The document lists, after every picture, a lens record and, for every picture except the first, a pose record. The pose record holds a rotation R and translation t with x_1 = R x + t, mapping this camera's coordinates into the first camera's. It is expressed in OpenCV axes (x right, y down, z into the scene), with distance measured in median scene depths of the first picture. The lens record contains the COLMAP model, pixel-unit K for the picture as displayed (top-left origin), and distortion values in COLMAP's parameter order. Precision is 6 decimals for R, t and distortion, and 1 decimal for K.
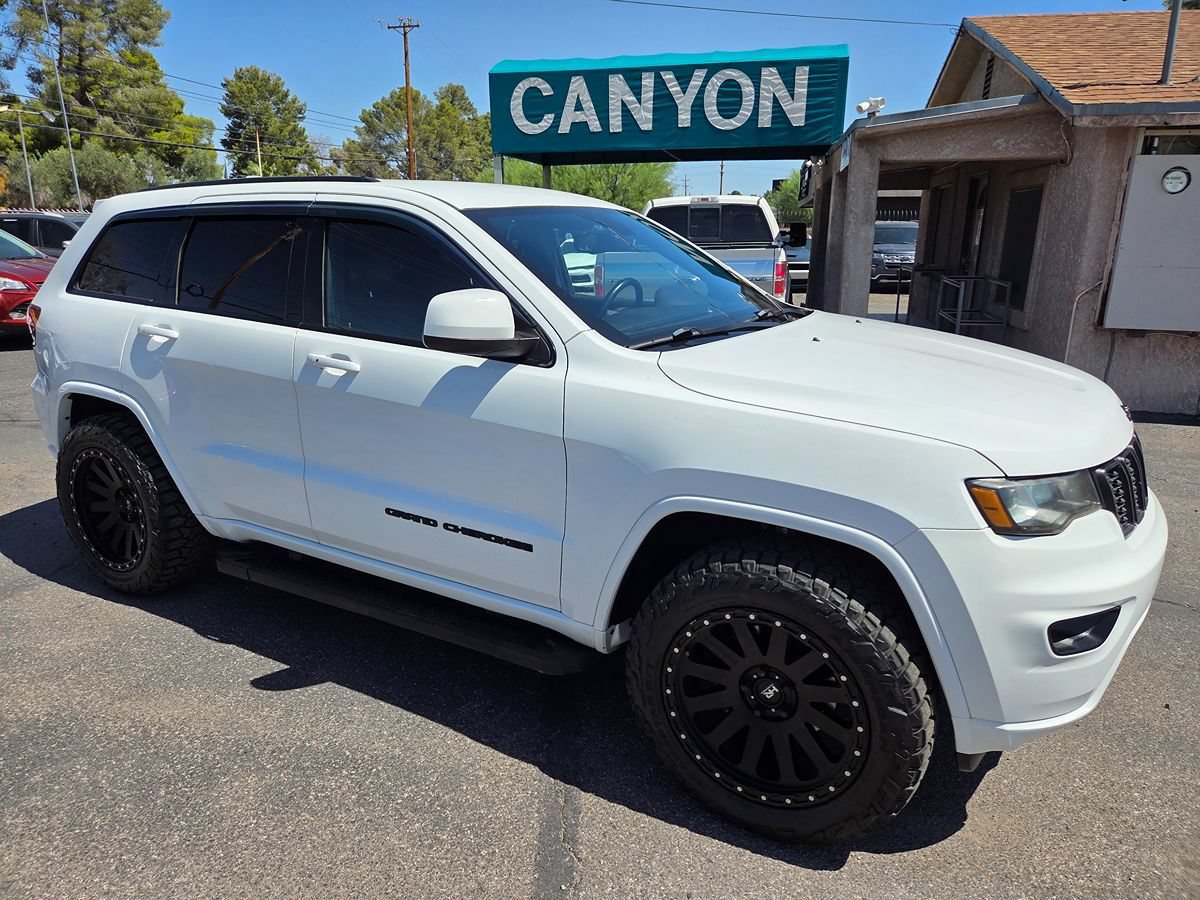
lens RADIAL K [[799.3, 0, 593.3], [0, 799.3, 444.1], [0, 0, 1]] dist [0.064977, -0.053936]
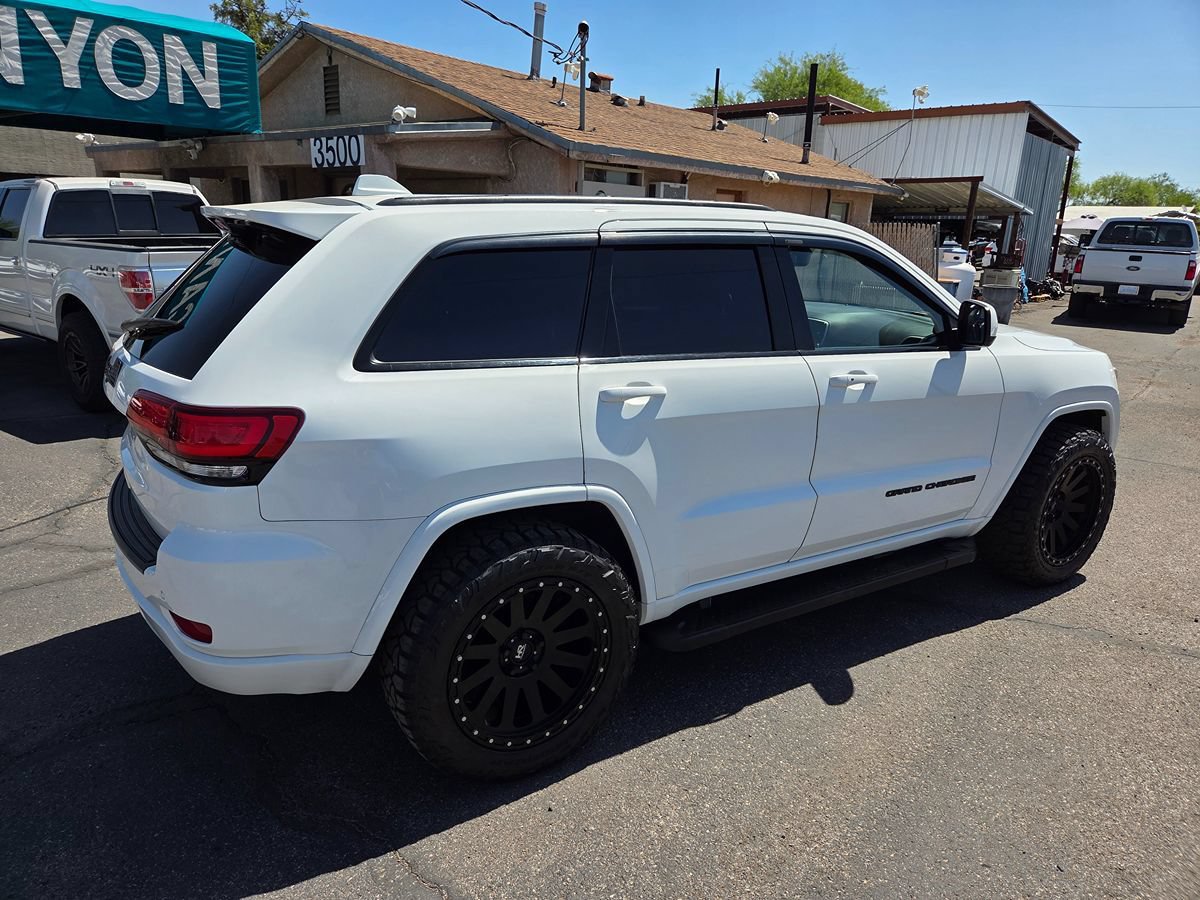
lens RADIAL K [[813.4, 0, 592.8], [0, 813.4, 449.0], [0, 0, 1]] dist [0.058137, -0.050903]
pose [[0.468243, -0.227760, 0.853741, -0.435269], [0.207517, 0.967530, 0.144302, -0.072494], [-0.858886, 0.109598, 0.500304, 0.223971]]
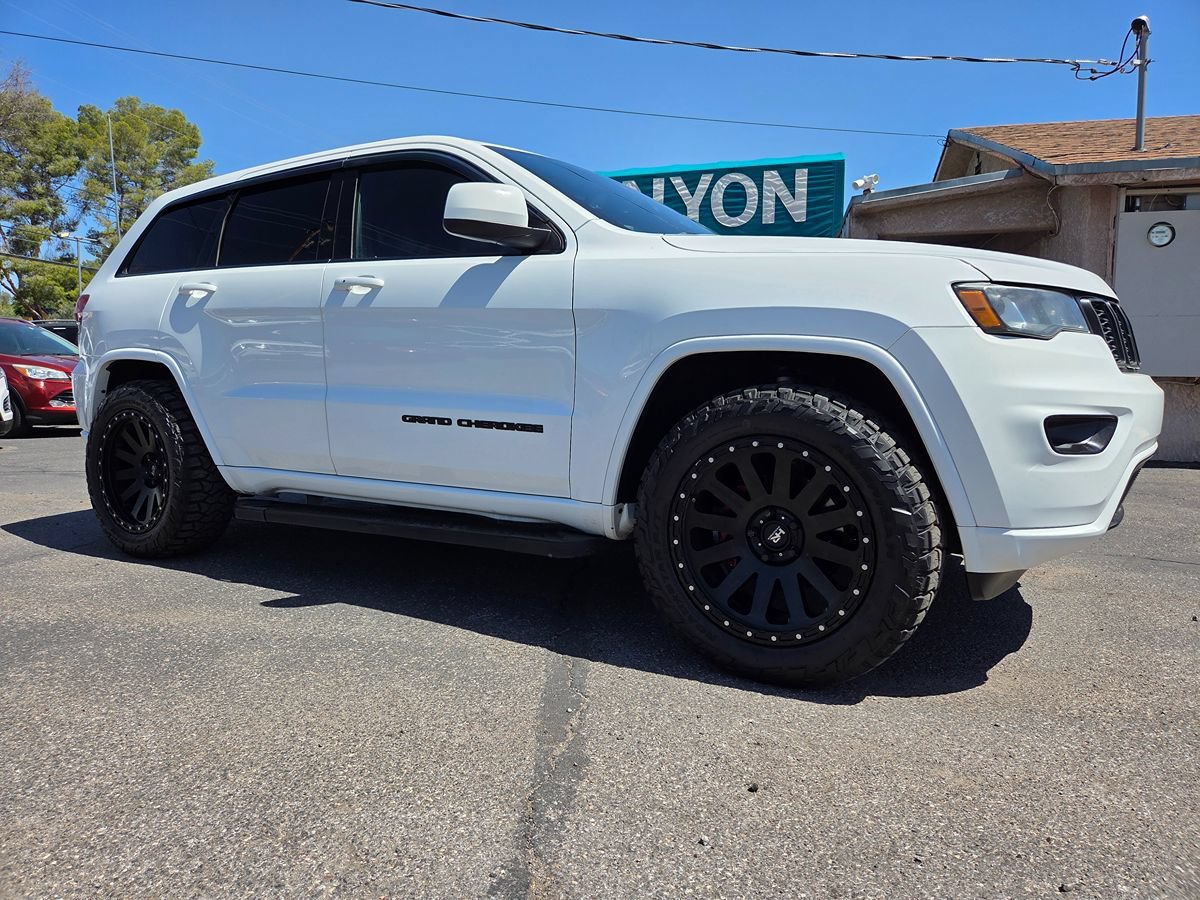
lens RADIAL K [[799.4, 0, 594.2], [0, 799.4, 446.0], [0, 0, 1]] dist [0.068590, -0.061287]
pose [[0.999767, -0.003459, -0.021285, 0.003210], [-0.000336, 0.984430, -0.175779, 0.088329], [0.021561, 0.175746, 0.984199, -0.002089]]
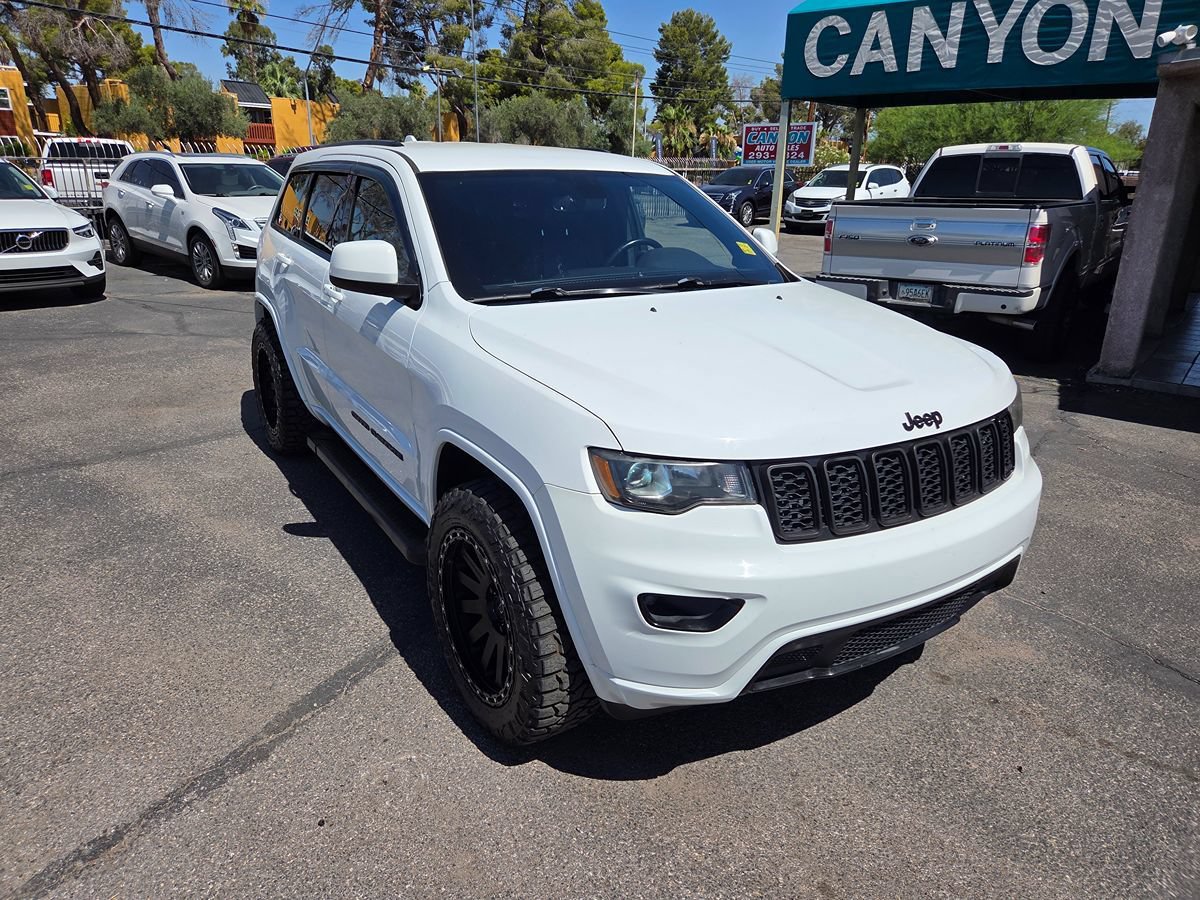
lens RADIAL K [[799.3, 0, 593.3], [0, 799.3, 444.1], [0, 0, 1]] dist [0.064977, -0.053936]
pose [[0.886751, 0.167365, -0.430885, 0.187446], [-0.138590, 0.985530, 0.097584, -0.013264], [0.440983, -0.026817, 0.897115, 0.007435]]
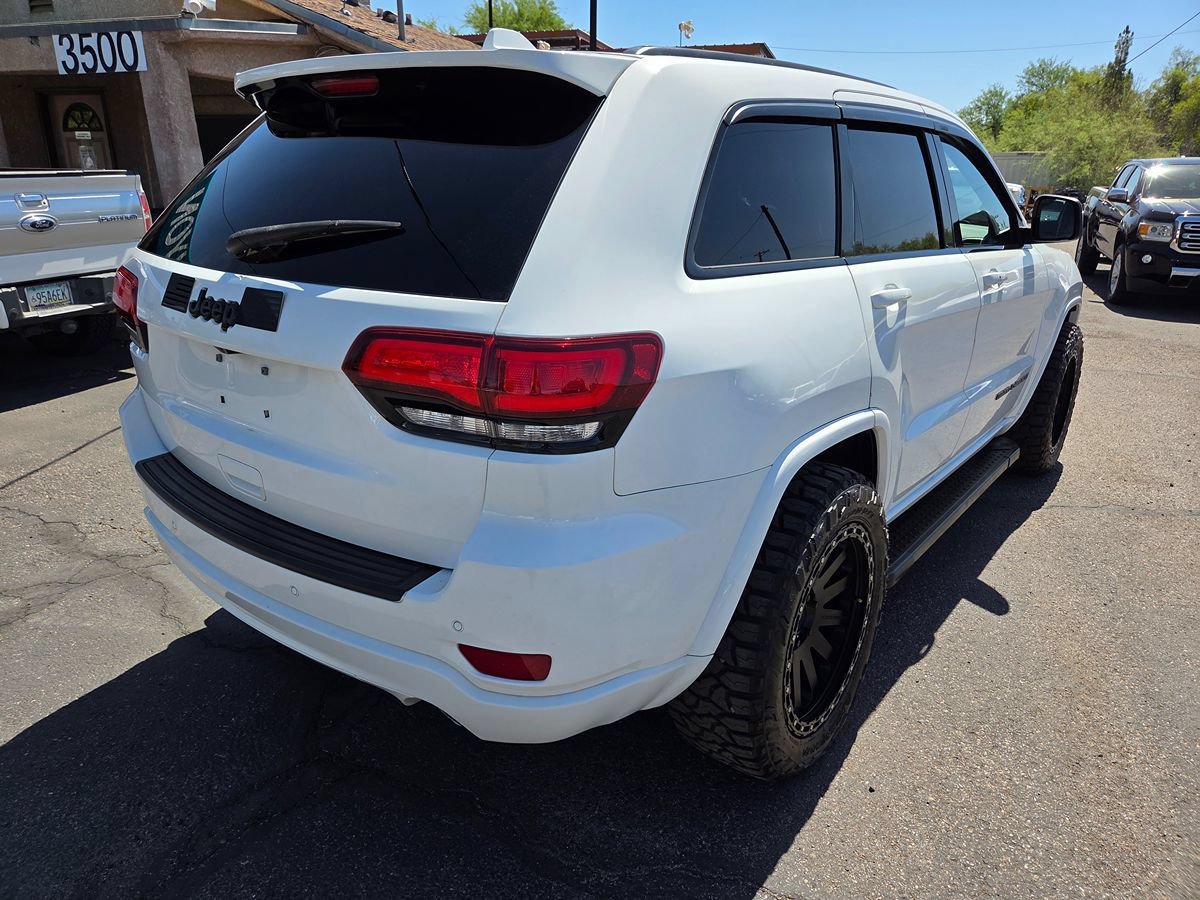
lens RADIAL K [[814.0, 0, 600.0], [0, 814.0, 450.0], [0, 0, 1]] dist [0.054192, -0.047429]
pose [[0.134213, -0.316194, 0.939153, -0.436174], [0.242000, 0.929491, 0.278357, -0.093512], [-0.960949, 0.189916, 0.201269, 0.390225]]
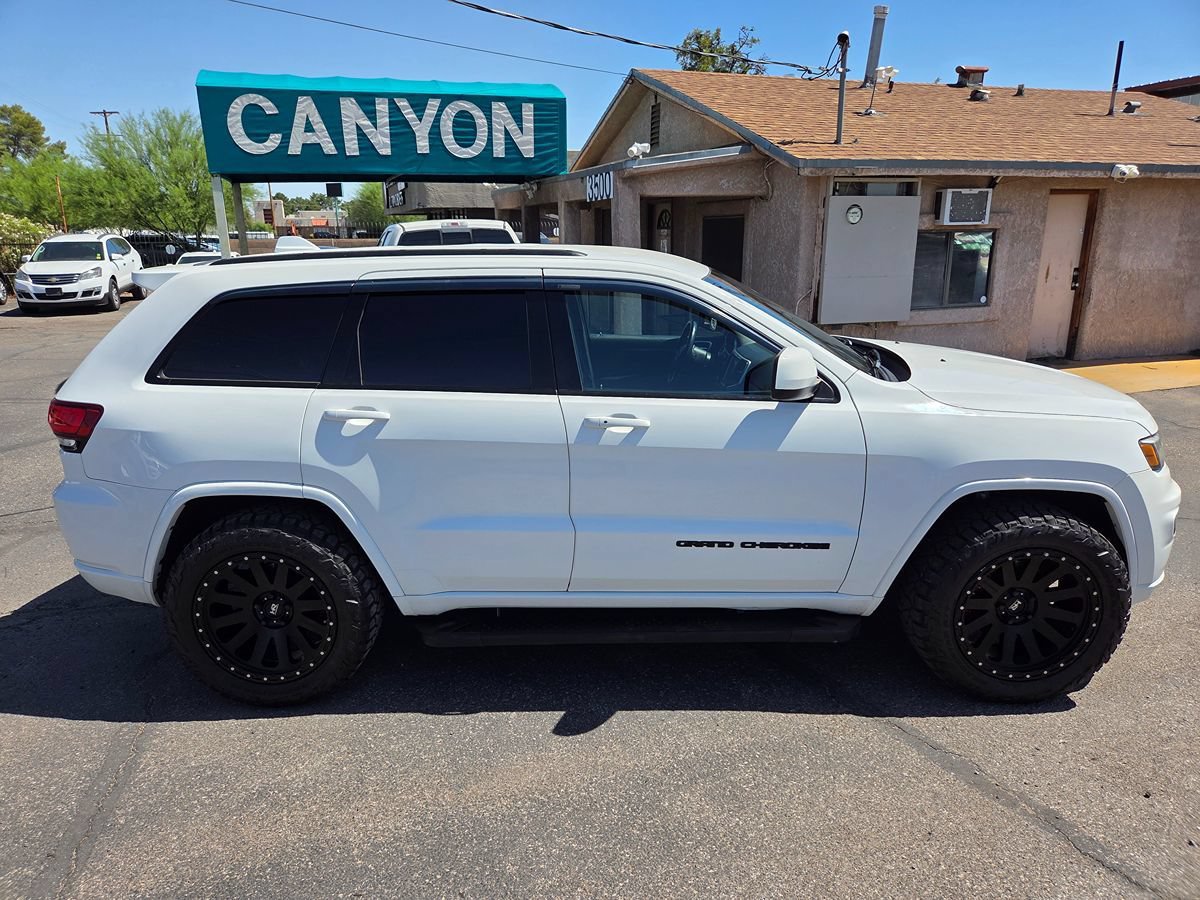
lens RADIAL K [[803.0, 0, 582.4], [0, 803.0, 445.0], [0, 0, 1]] dist [0.065392, -0.060045]
pose [[0.870801, -0.142978, 0.470386, -0.263522], [0.144802, 0.988926, 0.032528, -0.033336], [-0.469828, 0.039787, 0.881861, 0.013489]]
